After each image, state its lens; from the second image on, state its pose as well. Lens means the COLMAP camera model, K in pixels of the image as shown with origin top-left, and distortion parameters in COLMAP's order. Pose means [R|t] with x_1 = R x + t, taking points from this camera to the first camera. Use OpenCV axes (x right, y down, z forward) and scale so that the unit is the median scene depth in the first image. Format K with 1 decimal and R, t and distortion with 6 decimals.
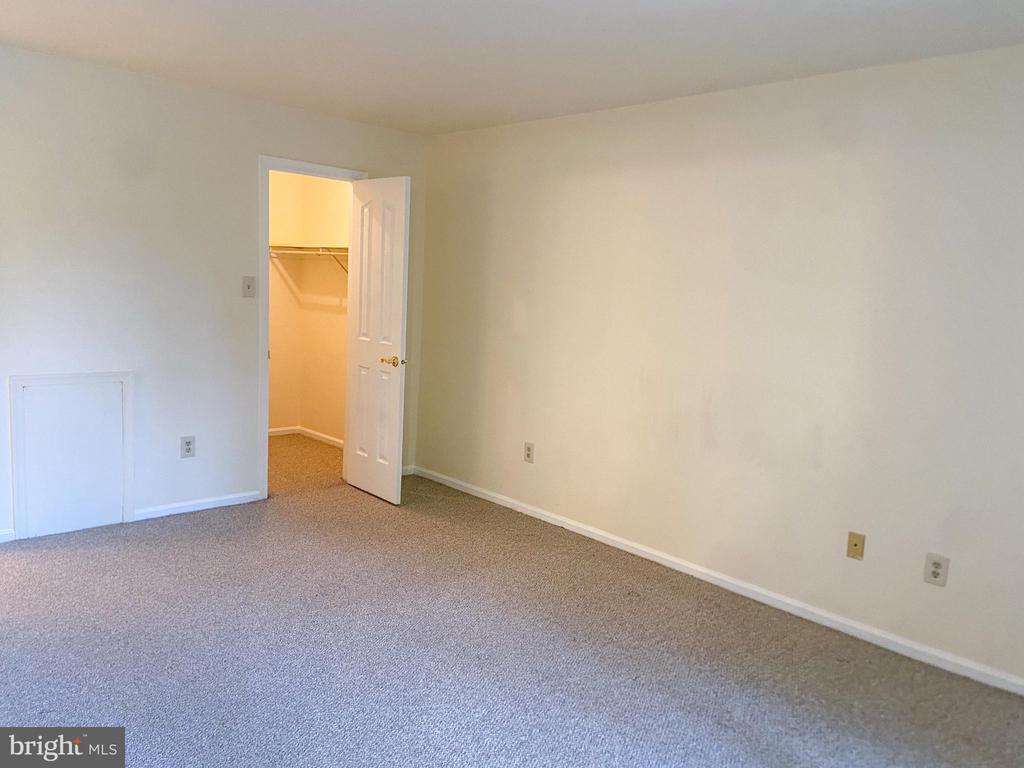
lens RADIAL K [[779.4, 0, 519.5], [0, 779.4, 383.2], [0, 0, 1]] dist [0.128950, -0.161106]
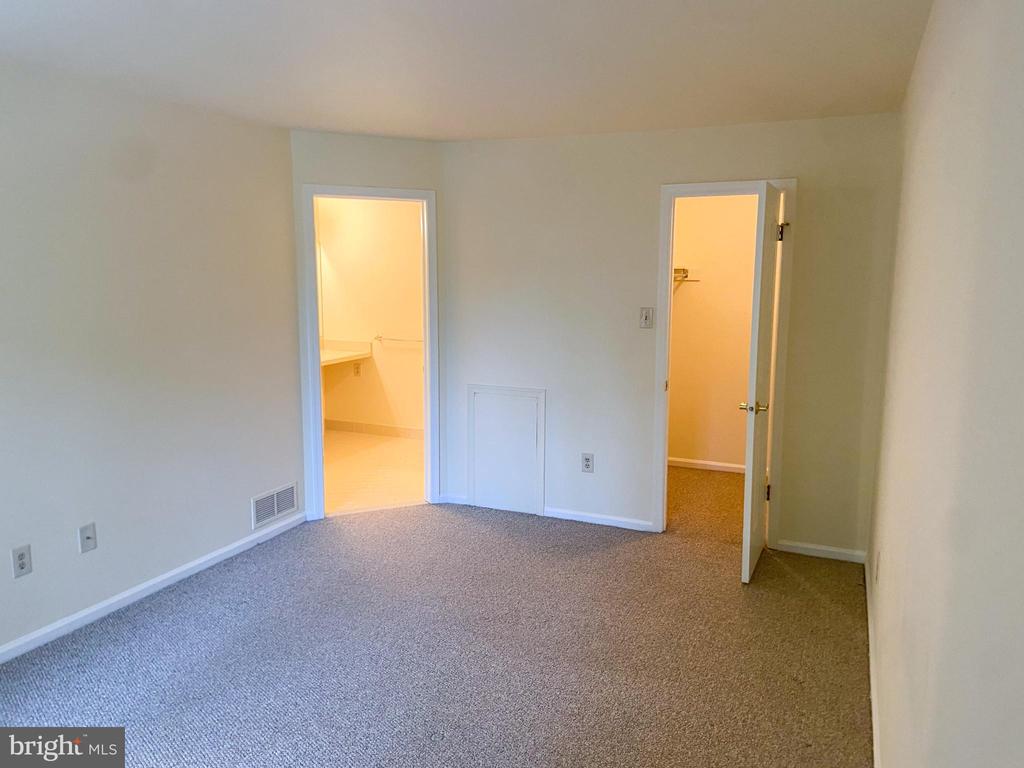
lens RADIAL K [[779.4, 0, 519.5], [0, 779.4, 383.2], [0, 0, 1]] dist [0.128950, -0.161106]
pose [[0.386876, 0.083474, -0.918346, 0.529195], [-0.107920, 0.993149, 0.044810, -0.067631], [0.915795, 0.081772, 0.393234, 0.476235]]
